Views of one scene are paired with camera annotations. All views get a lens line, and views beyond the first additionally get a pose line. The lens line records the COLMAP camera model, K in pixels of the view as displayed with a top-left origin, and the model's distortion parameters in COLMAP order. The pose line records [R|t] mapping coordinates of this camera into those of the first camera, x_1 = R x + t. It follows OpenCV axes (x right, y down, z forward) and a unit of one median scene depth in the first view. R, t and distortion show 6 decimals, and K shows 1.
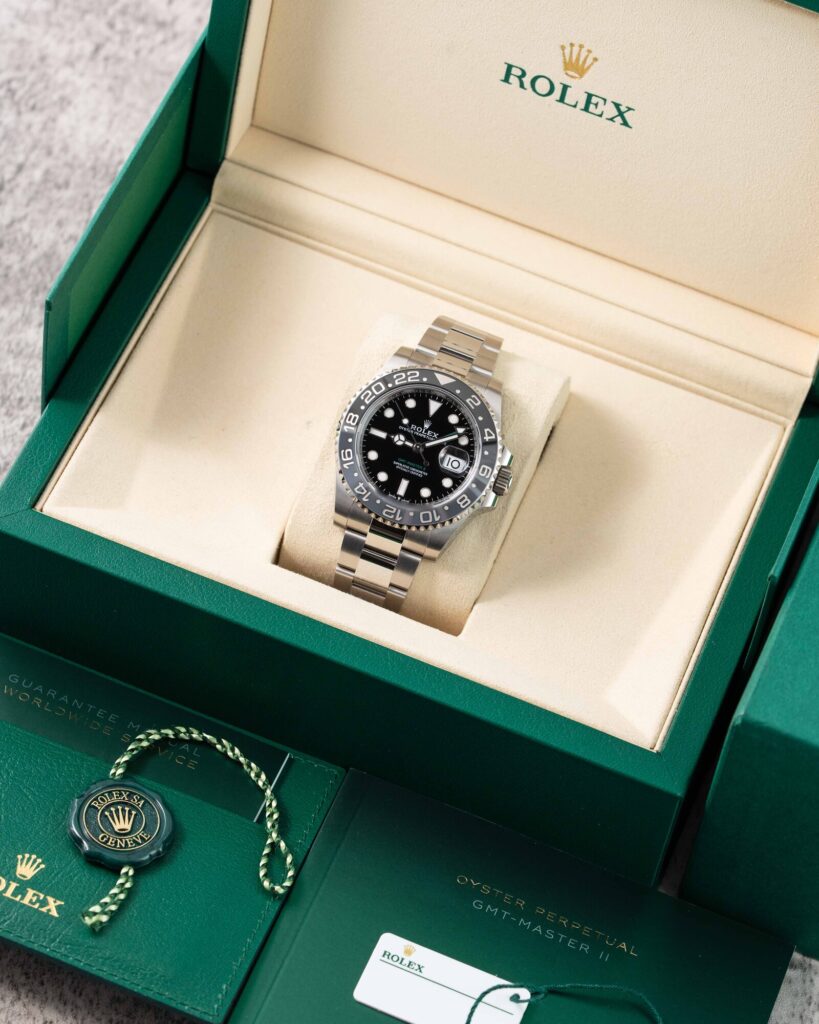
lens RADIAL K [[5511.5, 0, 409.2], [0, 5511.5, 513.7], [0, 0, 1]] dist [0.118923, 0.000000]
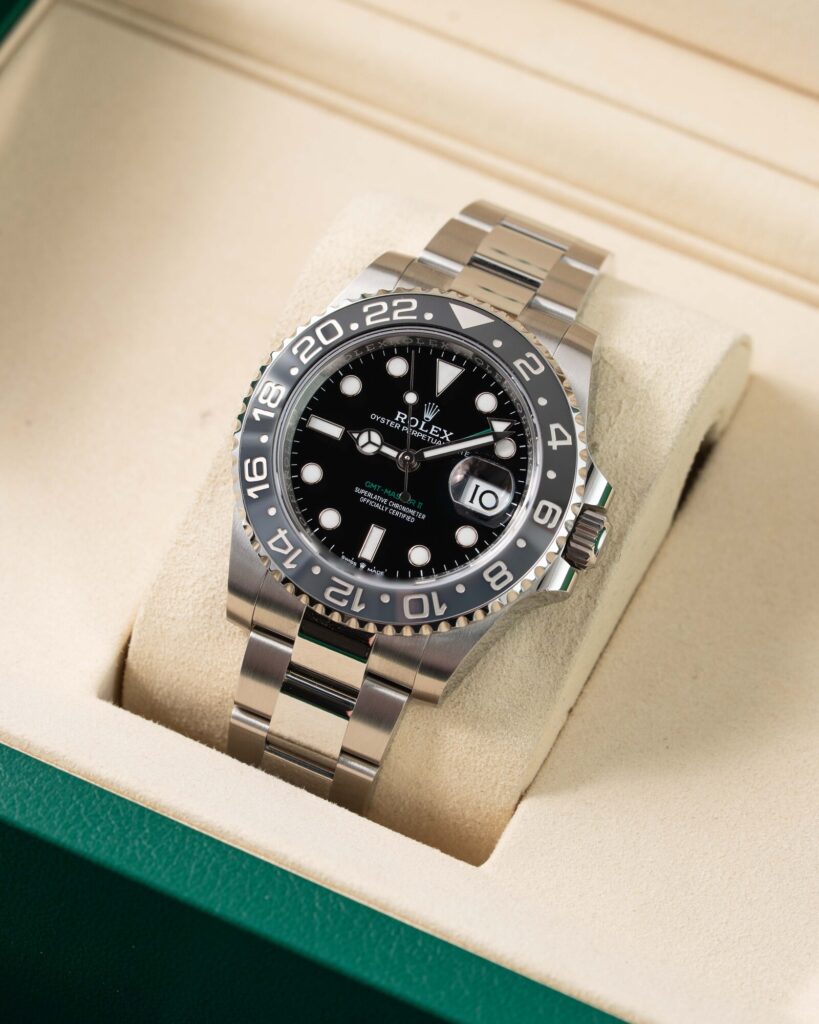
lens RADIAL K [[5511.5, 0, 410.2], [0, 5511.5, 511.7], [0, 0, 1]] dist [0.118923, 0.000000]
pose [[0.996117, 0.033316, -0.081488, 0.040075], [-0.037831, 0.997797, -0.054502, 0.017944], [0.079493, 0.057373, 0.995183, 0.531155]]
